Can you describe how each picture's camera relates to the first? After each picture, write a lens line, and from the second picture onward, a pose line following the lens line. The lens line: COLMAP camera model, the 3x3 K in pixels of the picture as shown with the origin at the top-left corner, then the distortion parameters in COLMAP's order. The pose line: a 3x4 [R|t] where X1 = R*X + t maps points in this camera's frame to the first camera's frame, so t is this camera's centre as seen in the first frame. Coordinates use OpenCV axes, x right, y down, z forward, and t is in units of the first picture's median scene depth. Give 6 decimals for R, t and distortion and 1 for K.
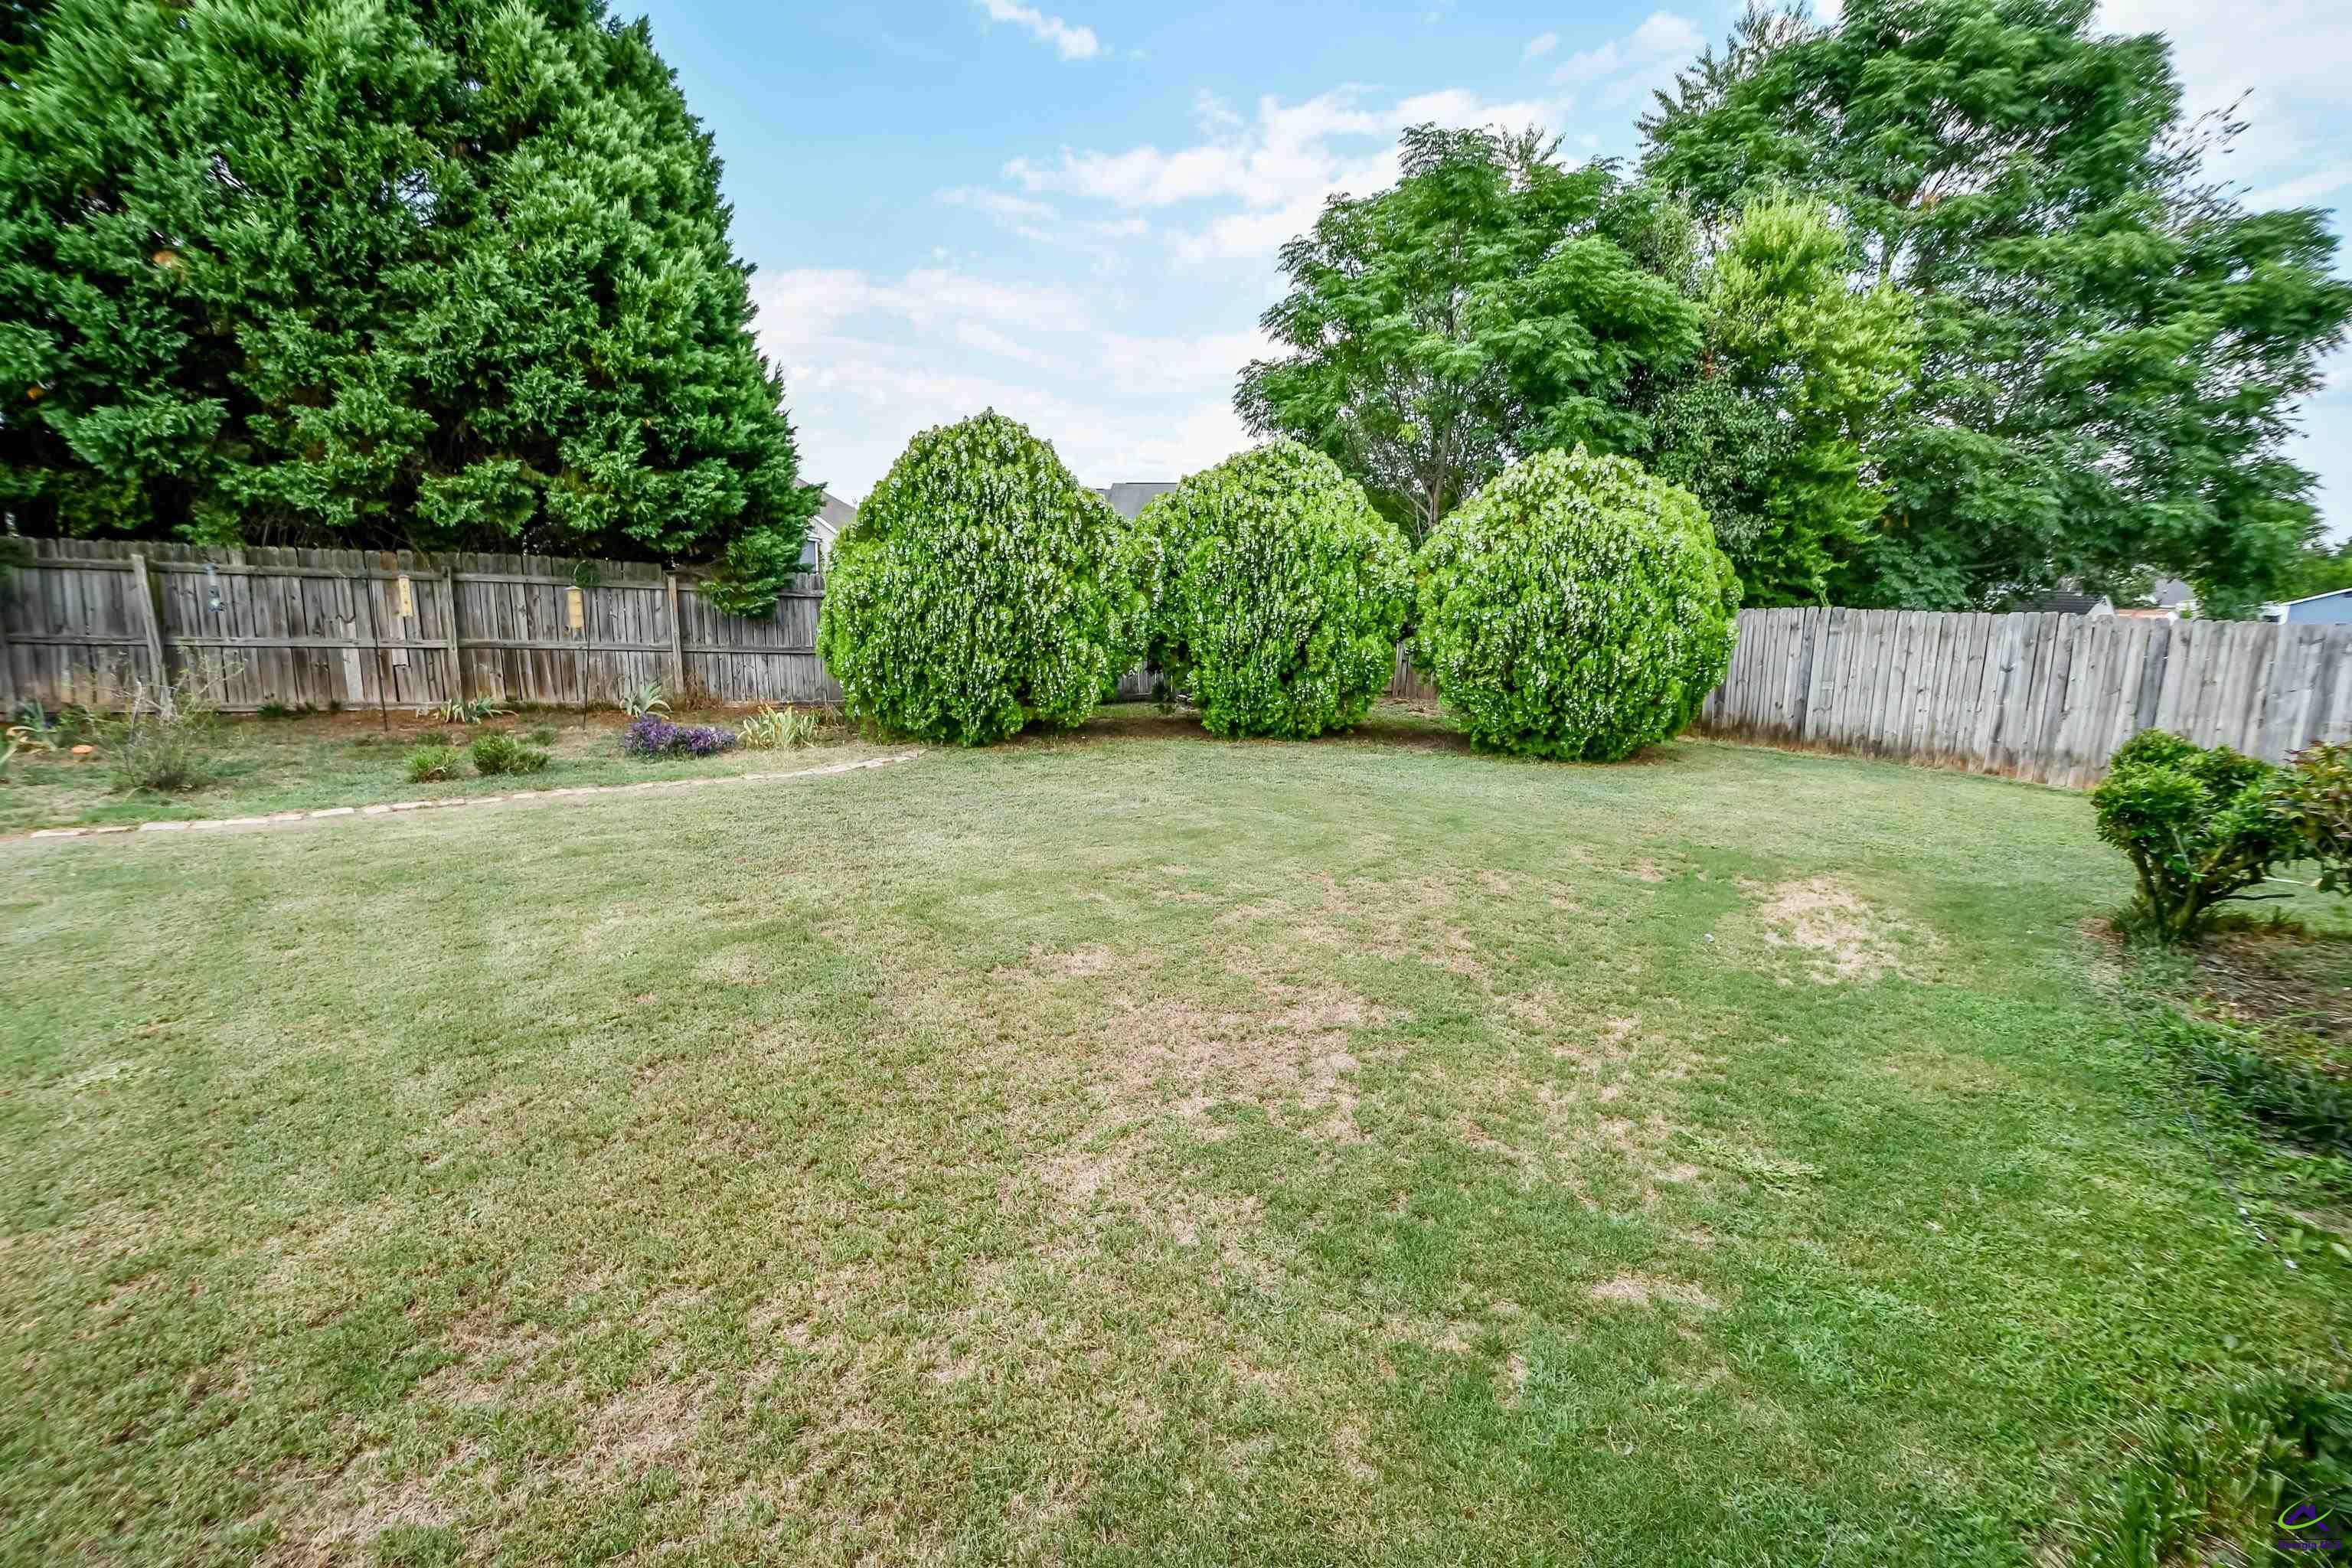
lens RADIAL K [[1027.3, 0, 1149.0], [0, 1027.3, 814.6], [0, 0, 1]] dist [0.002476, -0.006509]
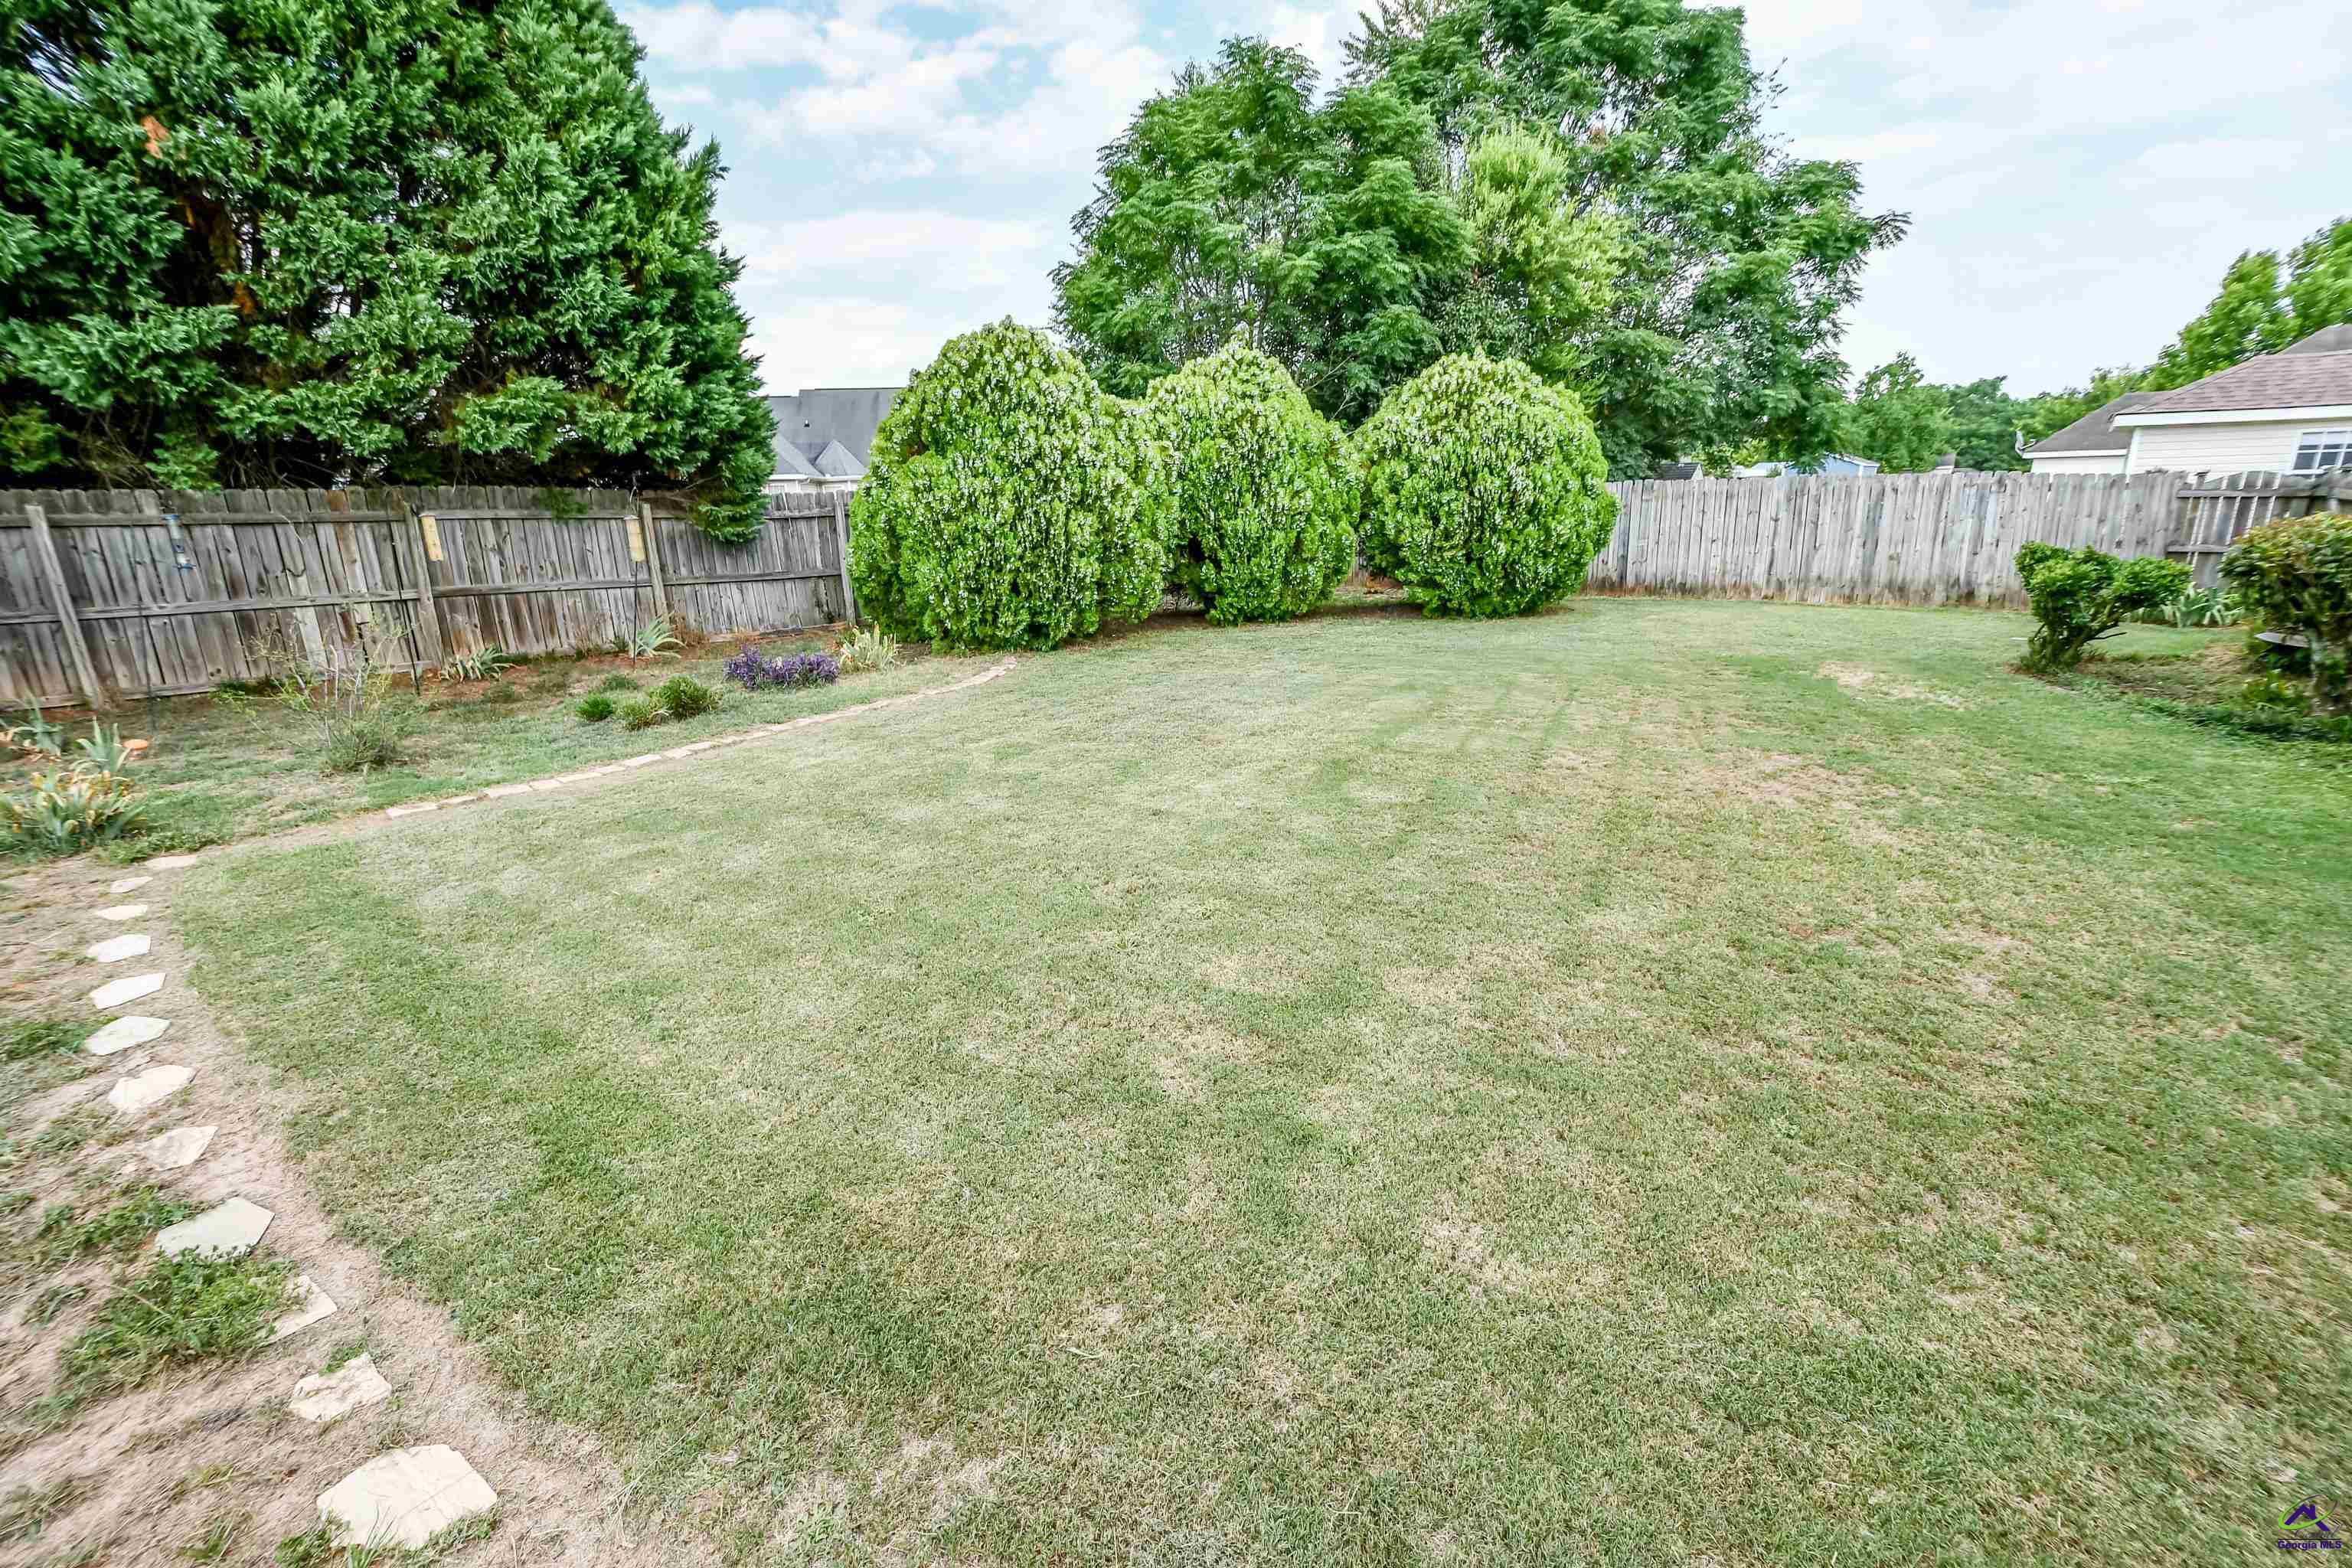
lens RADIAL K [[1027.3, 0, 1149.0], [0, 1027.3, 814.6], [0, 0, 1]] dist [0.002476, -0.006509]
pose [[0.939160, -0.146357, 0.310739, -0.418568], [0.119817, 0.987443, 0.102953, 0.004018], [-0.321905, -0.059458, 0.944903, -0.037517]]
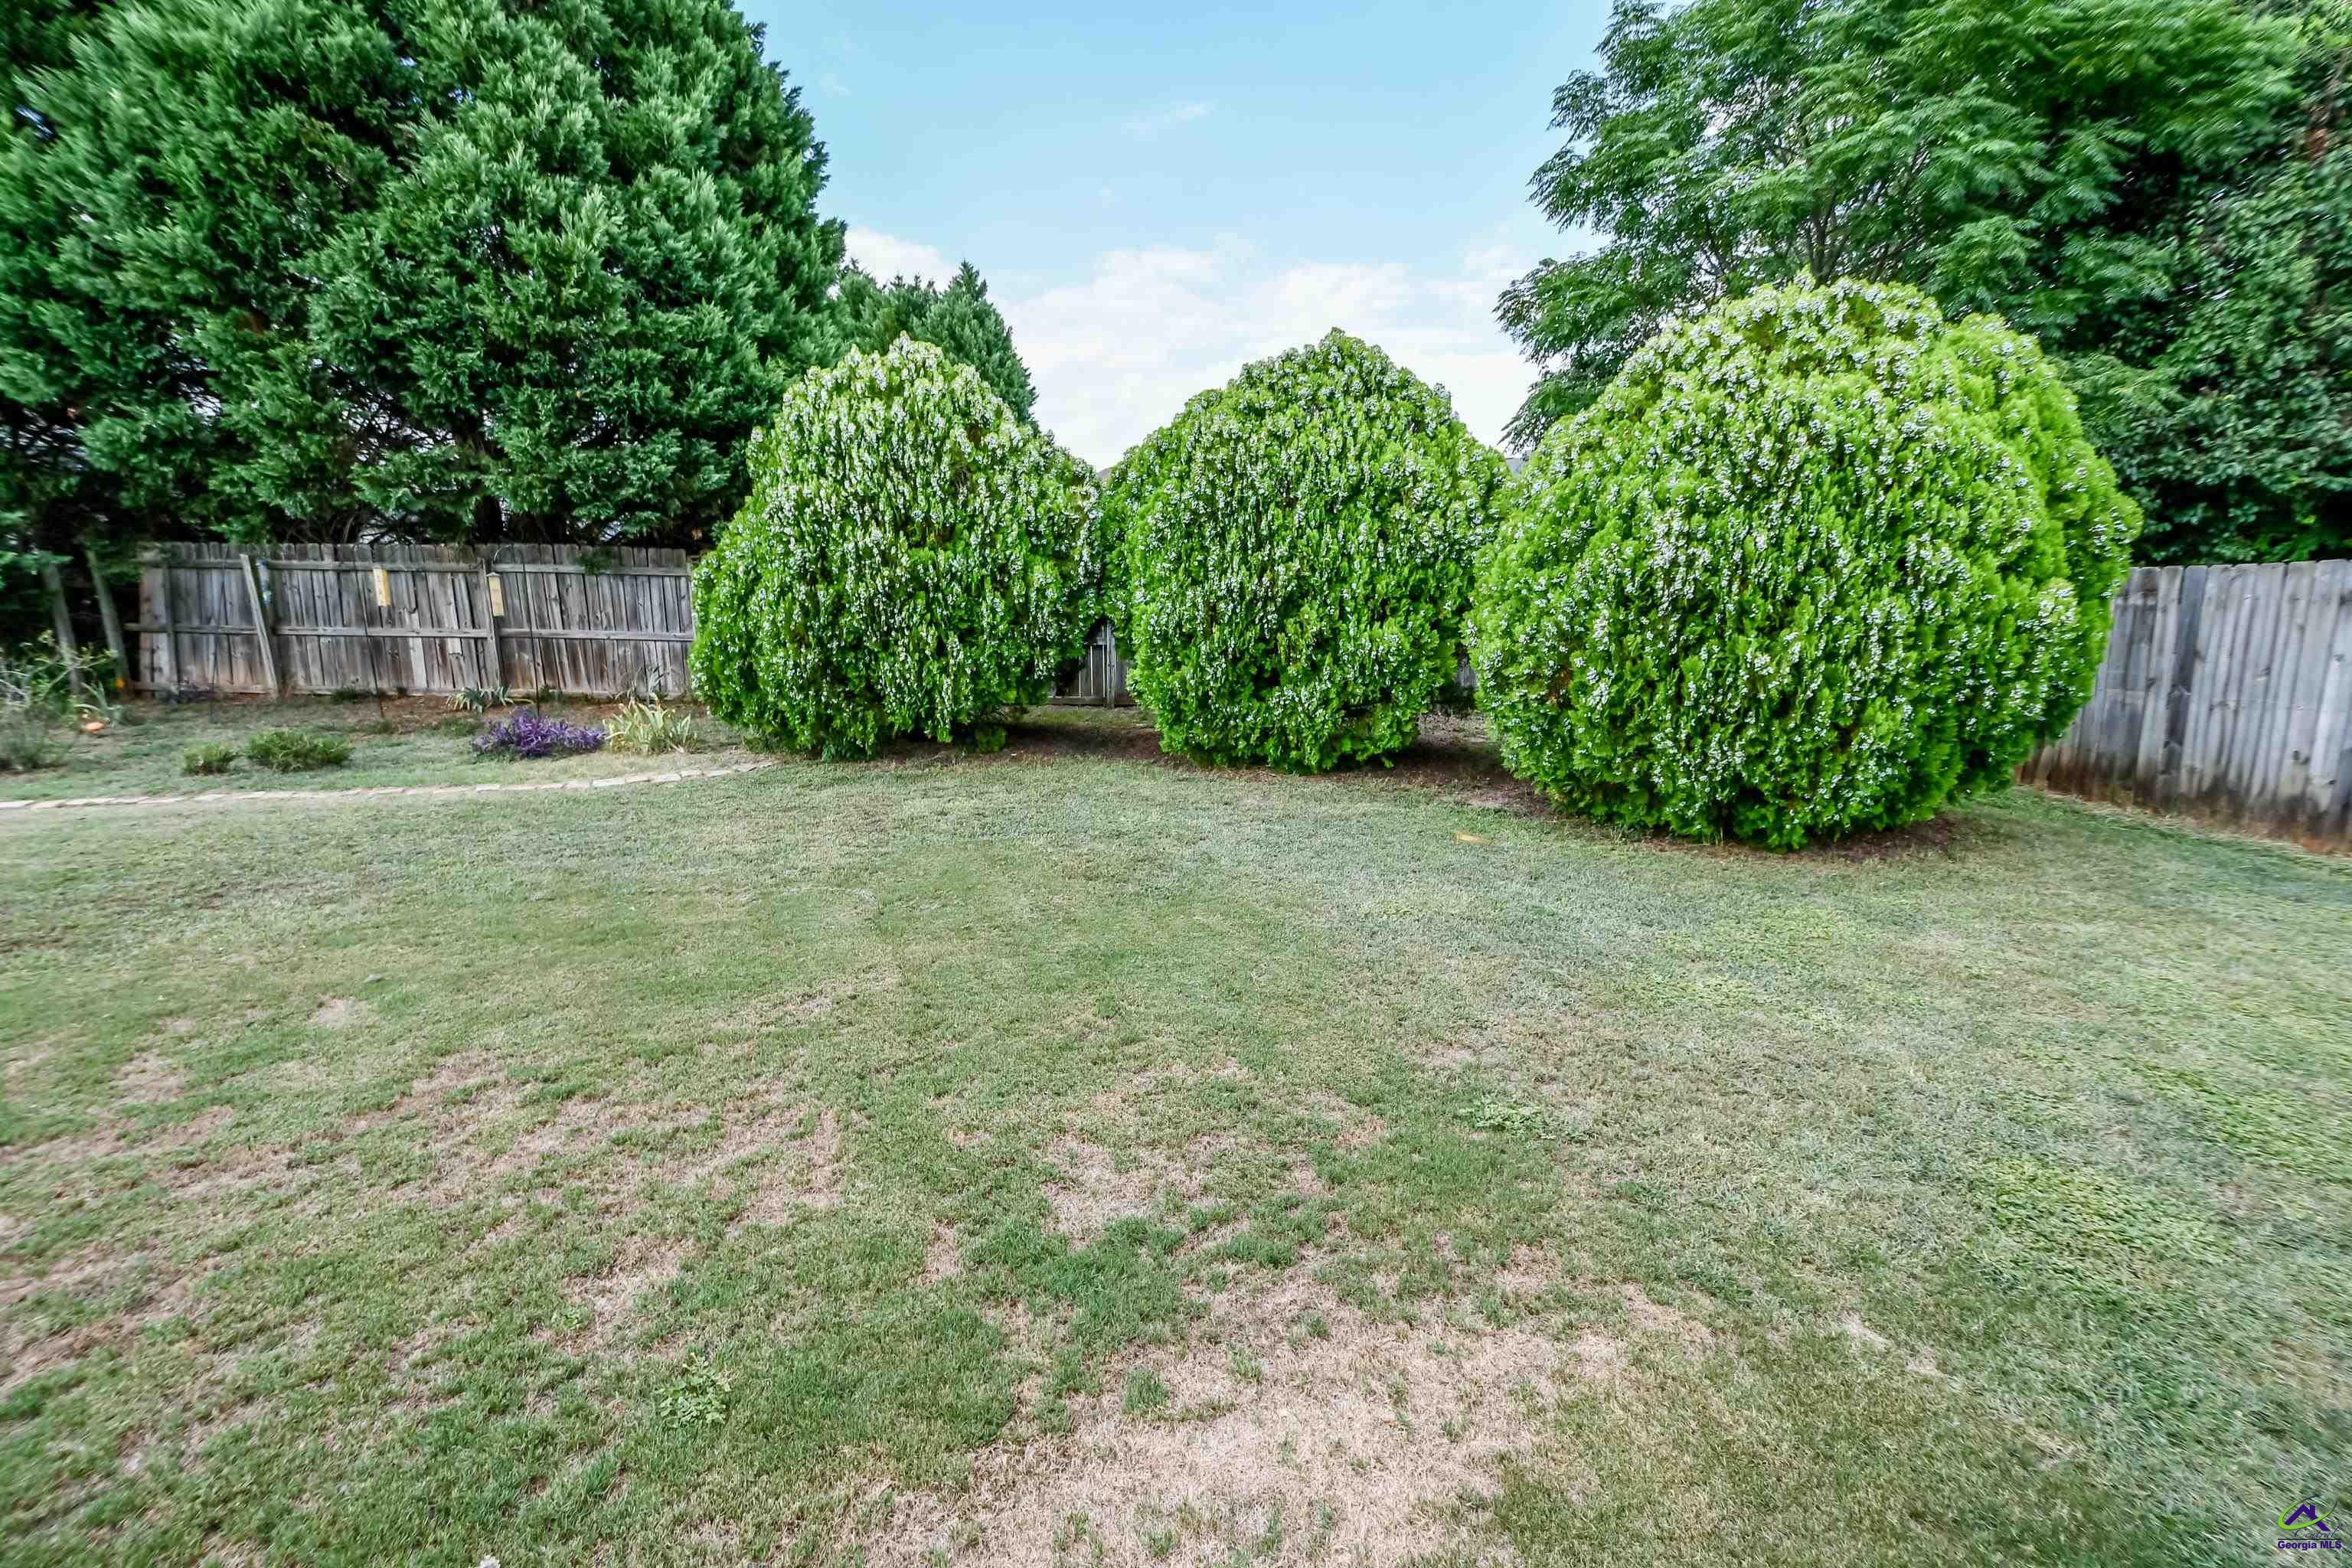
lens RADIAL K [[1027.3, 0, 1149.0], [0, 1027.3, 814.6], [0, 0, 1]] dist [0.002476, -0.006509]
pose [[0.898446, 0.075428, -0.432557, 0.390815], [-0.071778, 0.997113, 0.024786, -0.060838], [0.433177, 0.008779, 0.901266, 0.376580]]
